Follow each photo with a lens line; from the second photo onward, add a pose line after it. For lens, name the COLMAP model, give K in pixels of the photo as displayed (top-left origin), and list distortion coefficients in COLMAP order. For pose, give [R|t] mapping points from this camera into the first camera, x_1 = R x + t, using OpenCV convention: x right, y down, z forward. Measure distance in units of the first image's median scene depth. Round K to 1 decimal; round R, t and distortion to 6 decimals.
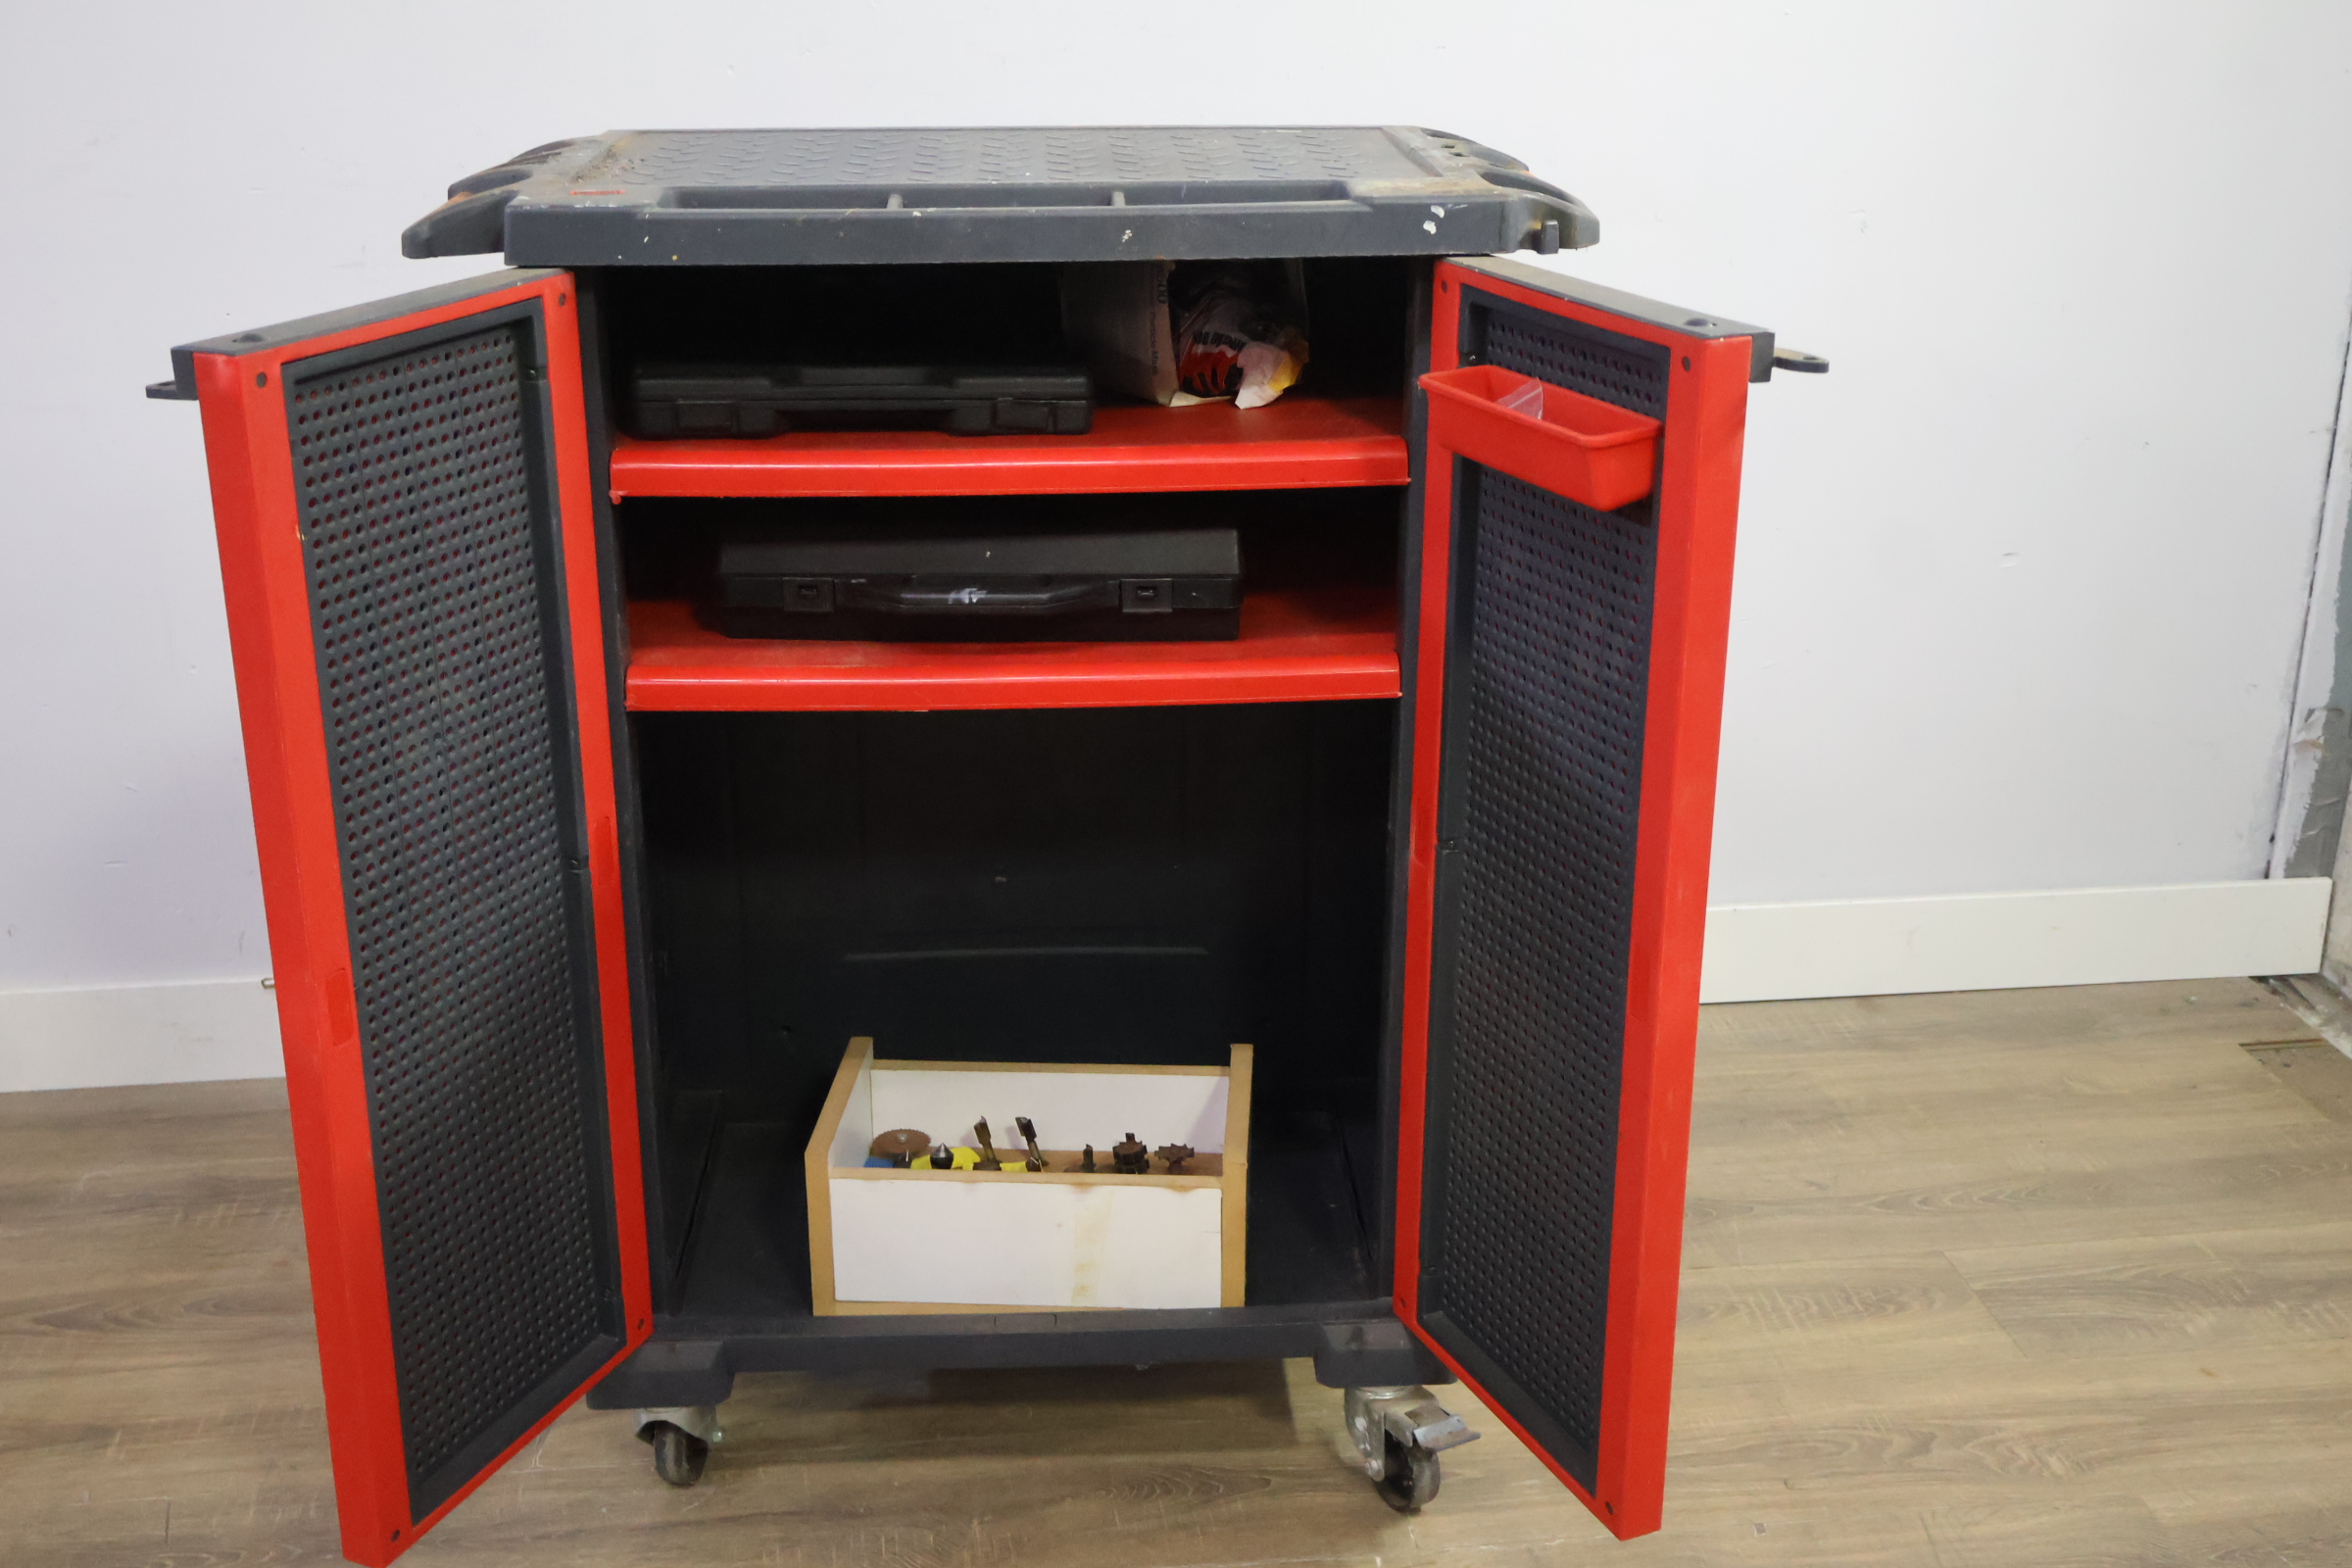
lens RADIAL K [[2550.5, 0, 1157.9], [0, 2550.5, 779.8], [0, 0, 1]] dist [-0.000793, 0.000000]
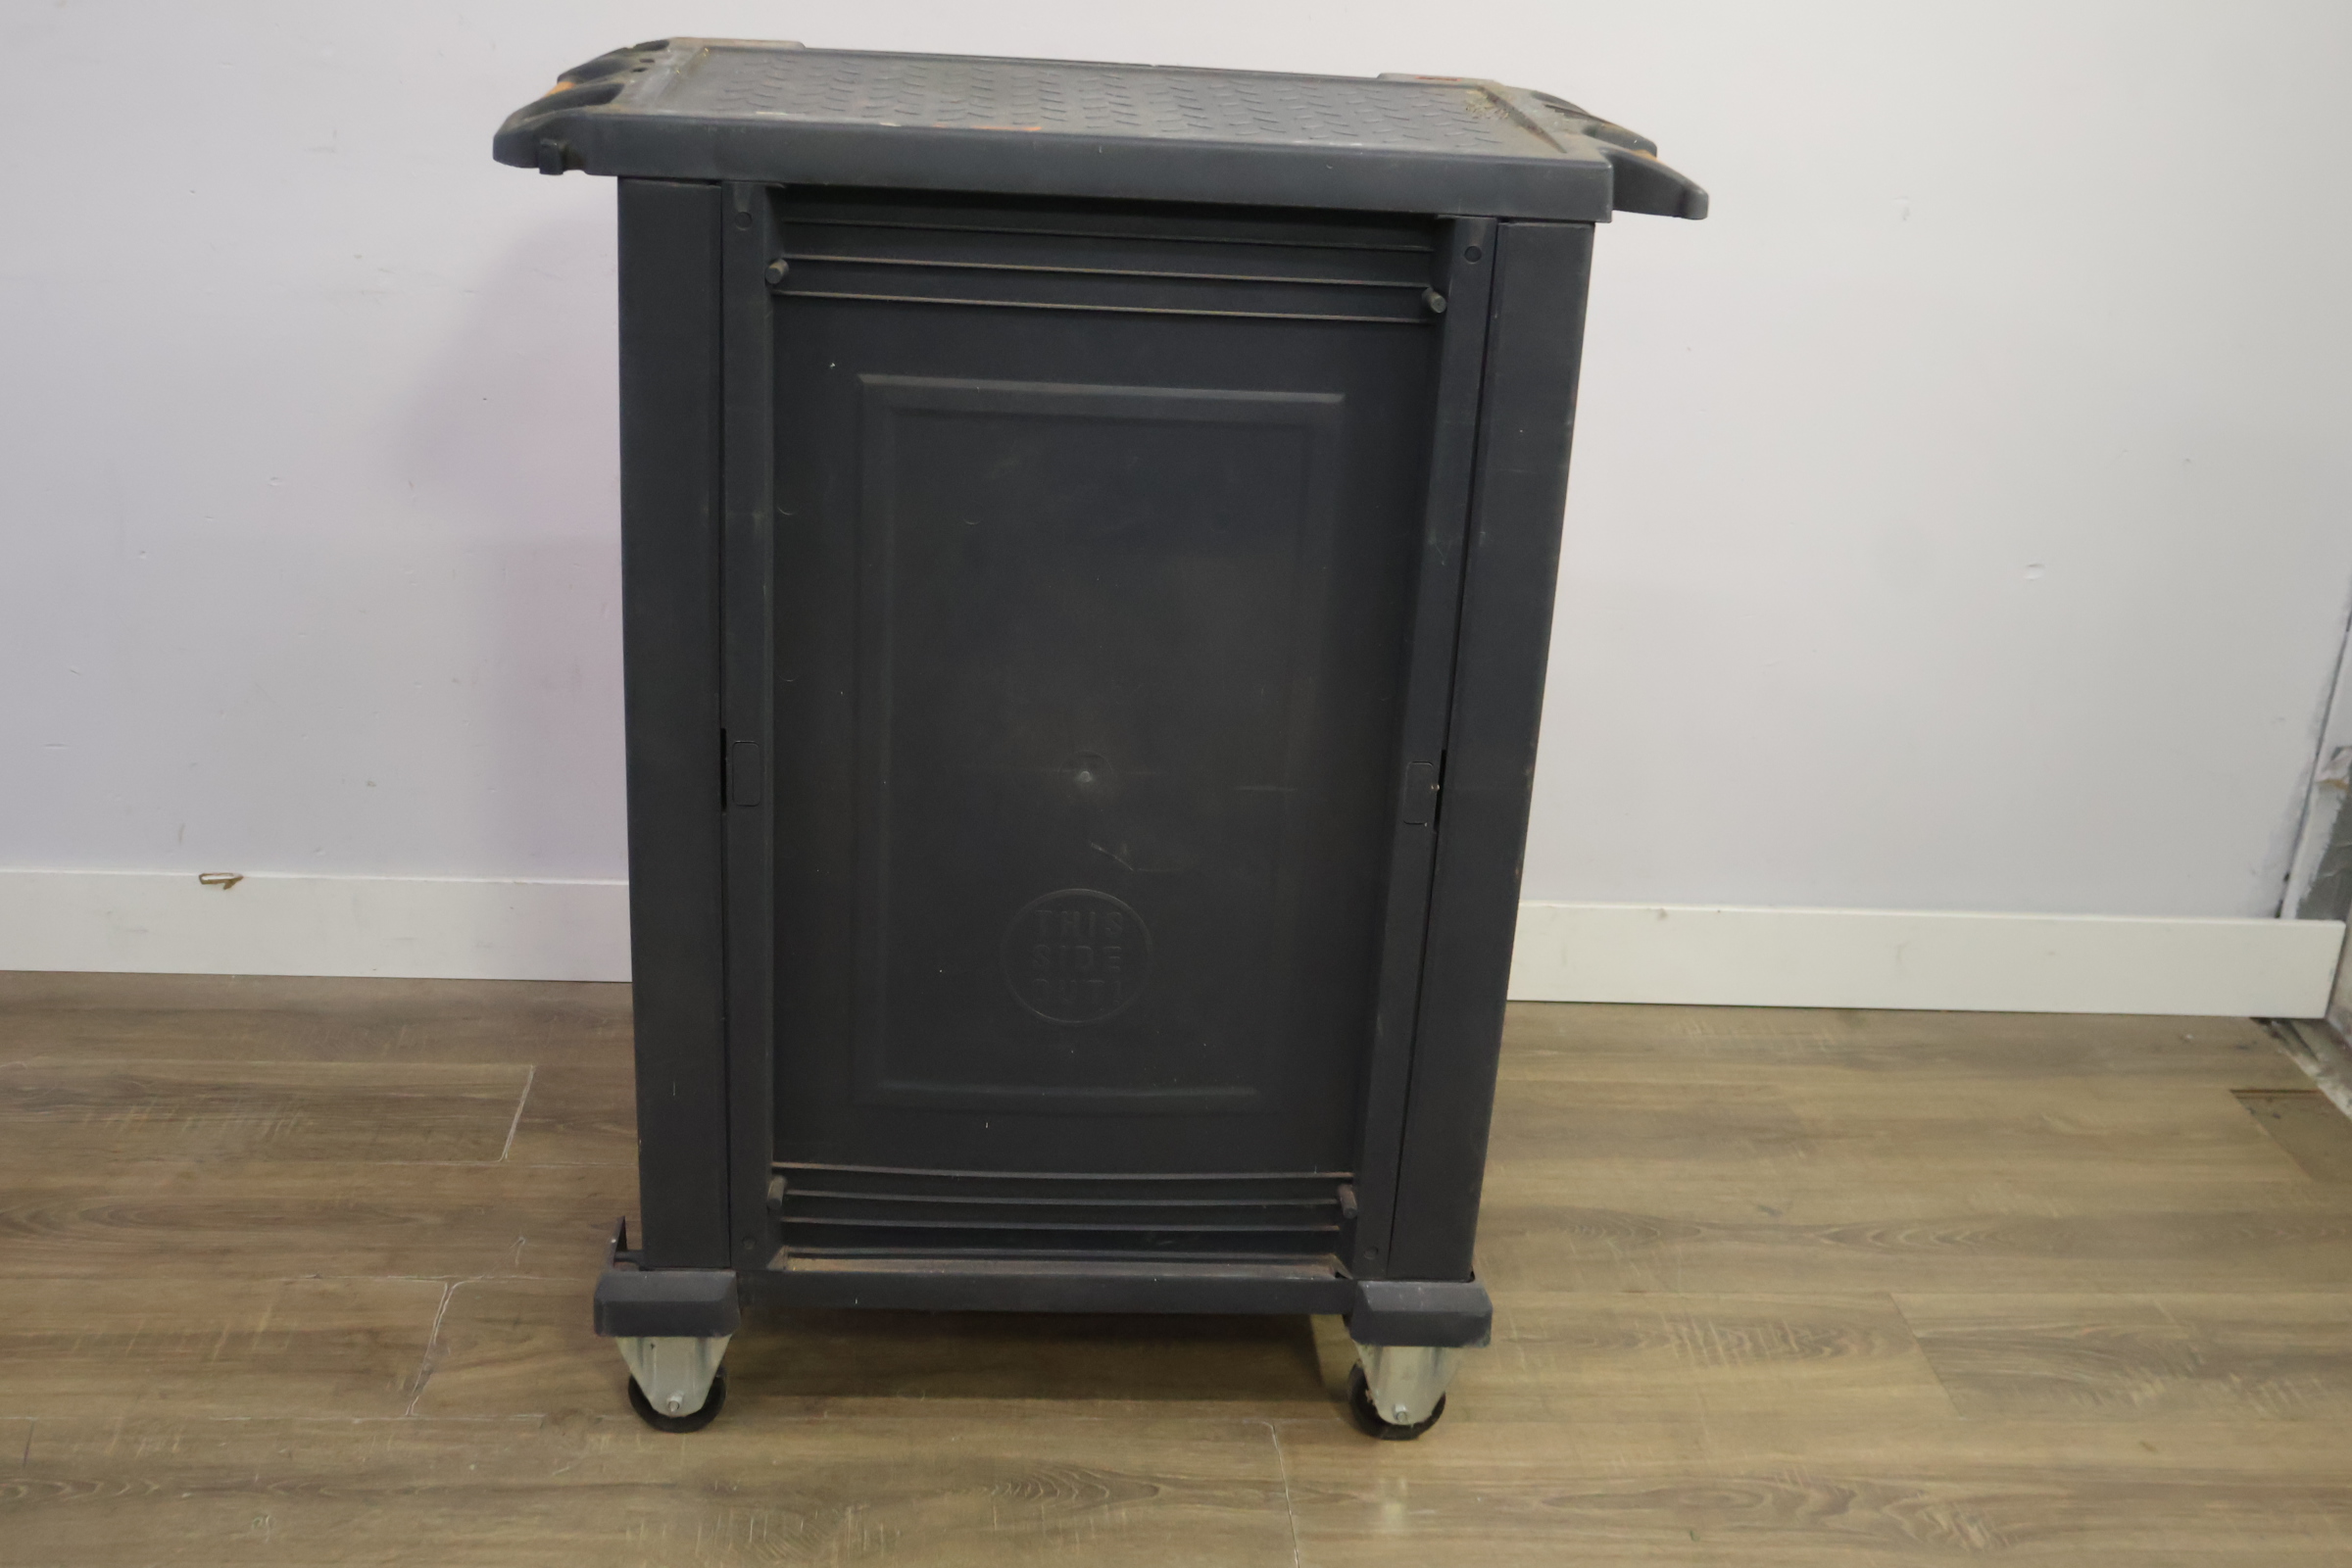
lens RADIAL K [[2552.1, 0, 1169.1], [0, 2552.1, 776.5], [0, 0, 1]] dist [0.006109, 0.000000]
pose [[0.997148, 0.072635, -0.020471, 0.045797], [-0.071720, 0.996526, 0.042339, -0.034404], [0.023476, -0.040750, 0.998894, 0.040131]]
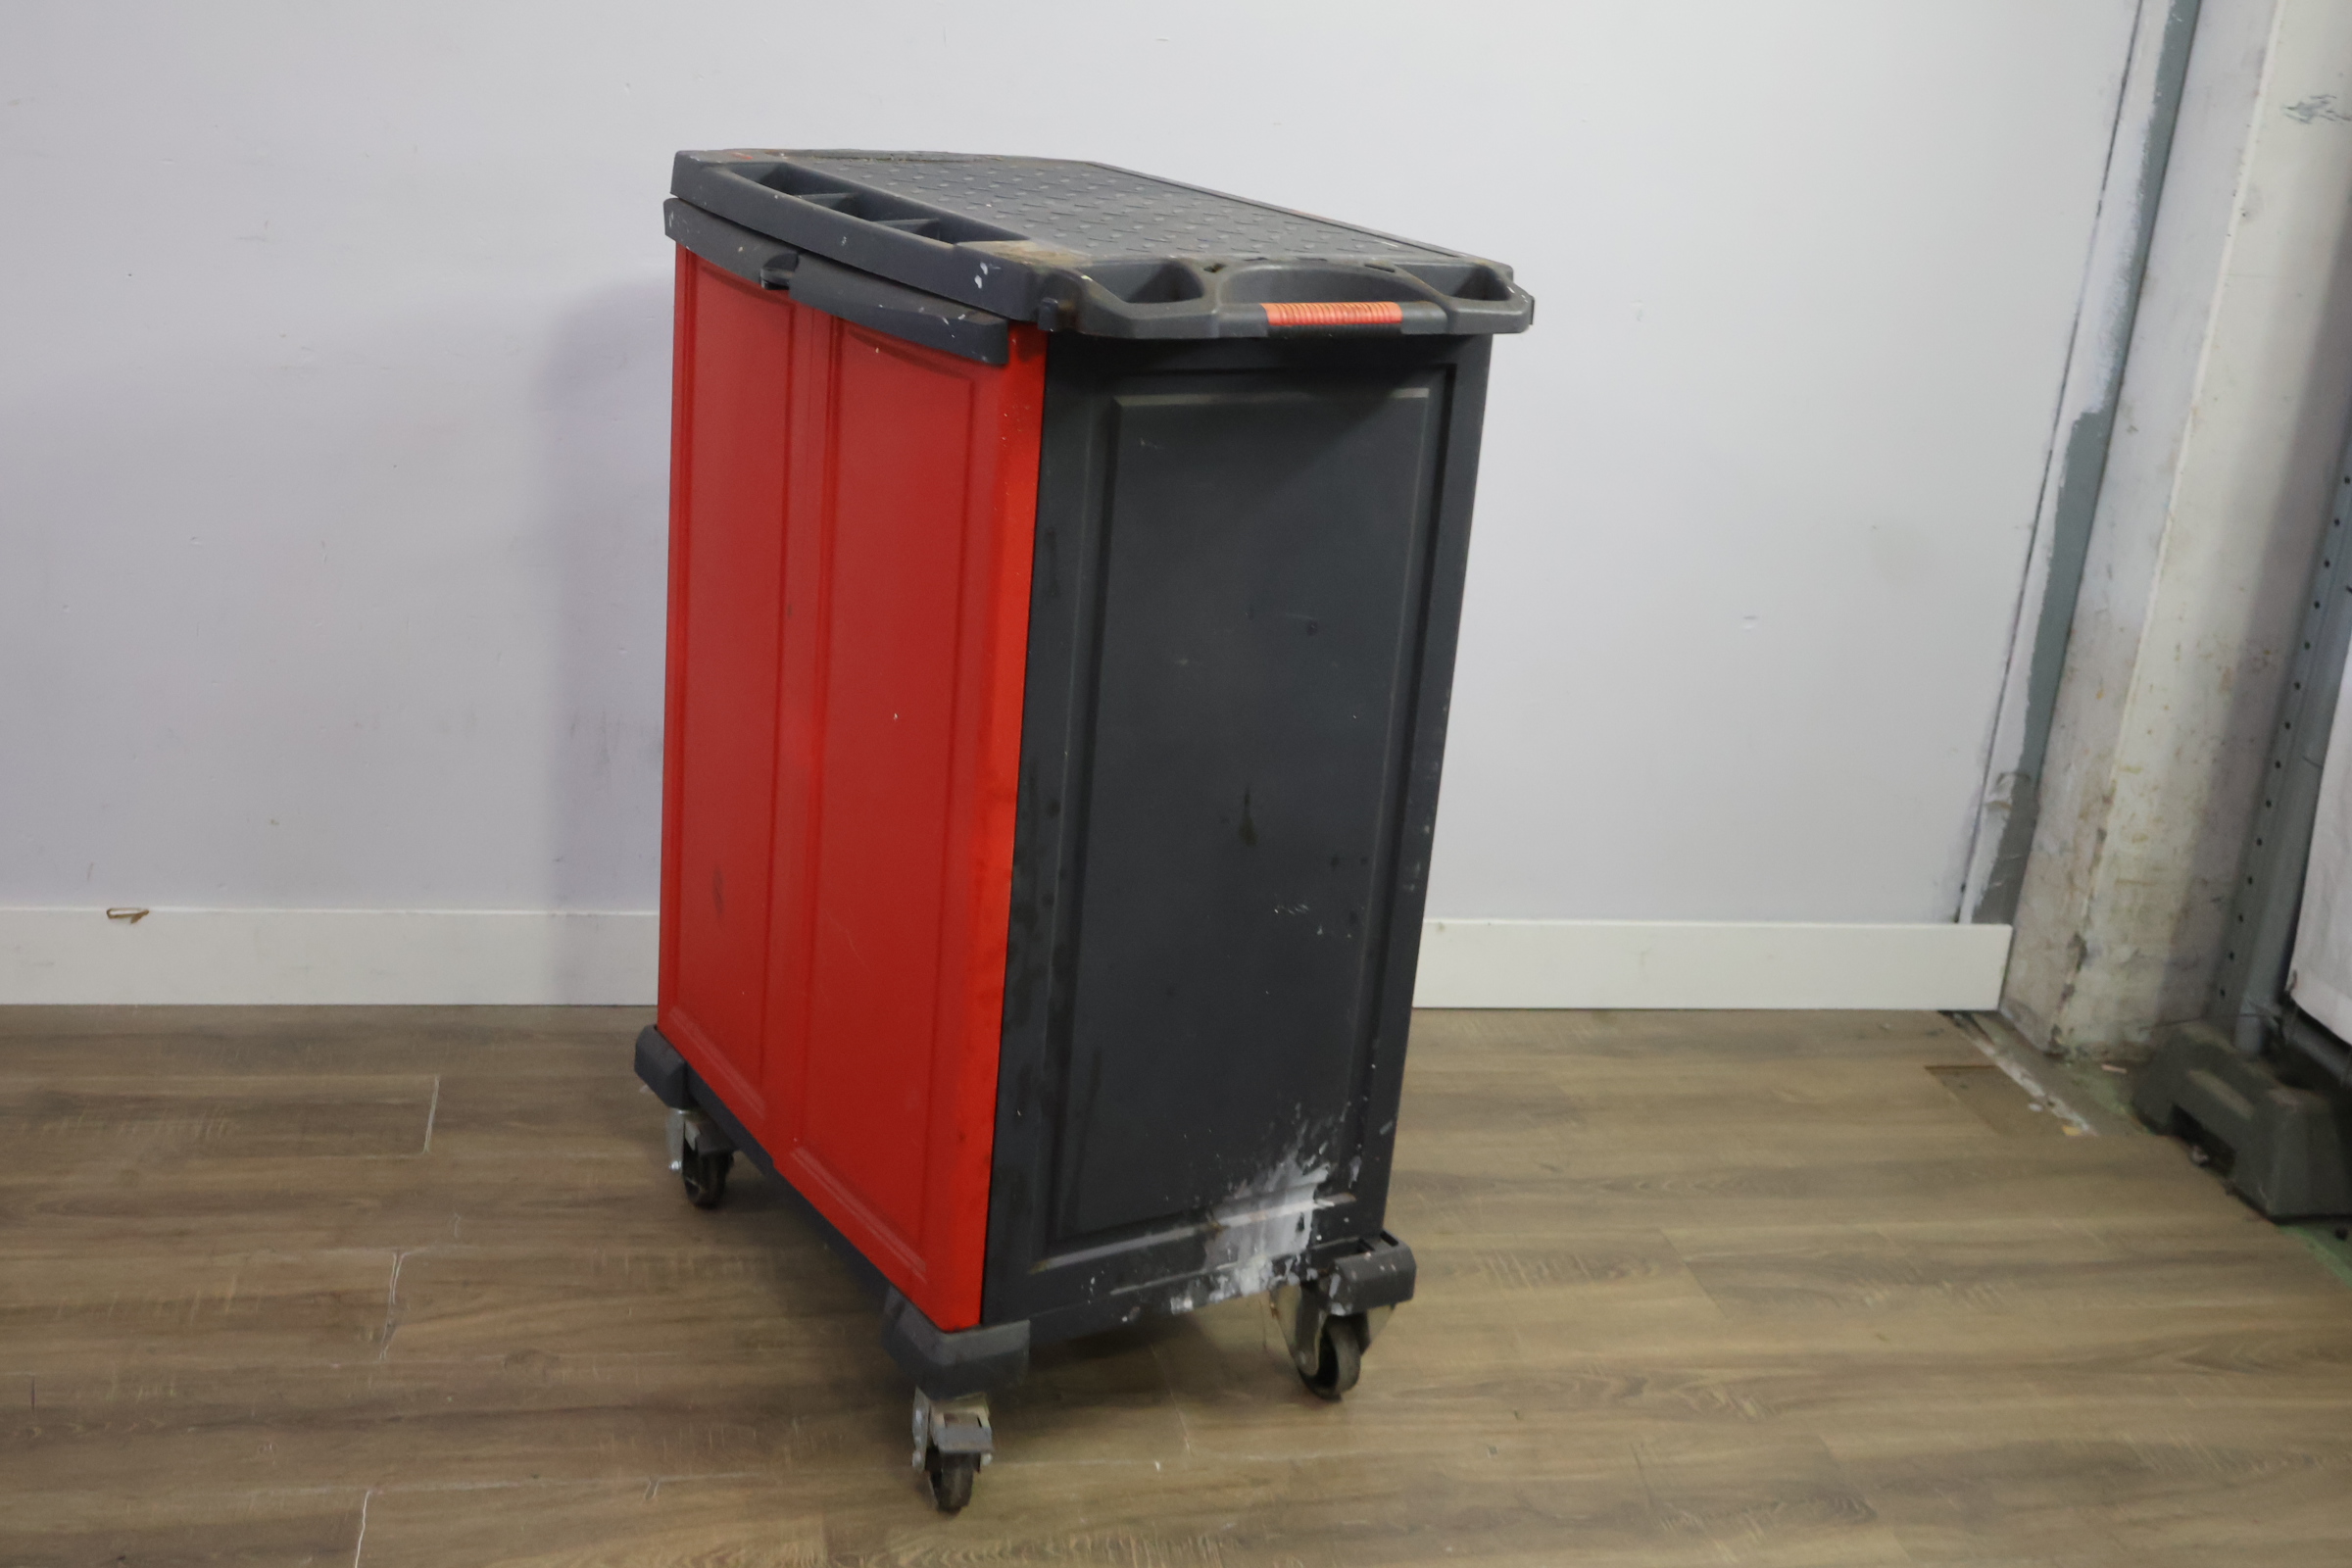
lens RADIAL K [[2552.1, 0, 1154.1], [0, 2552.1, 775.5], [0, 0, 1]] dist [0.006109, 0.000000]
pose [[0.993173, 0.060922, 0.099474, -0.040954], [-0.059103, 0.998028, -0.021136, 0.025205], [-0.100566, 0.015113, 0.994816, -0.108702]]
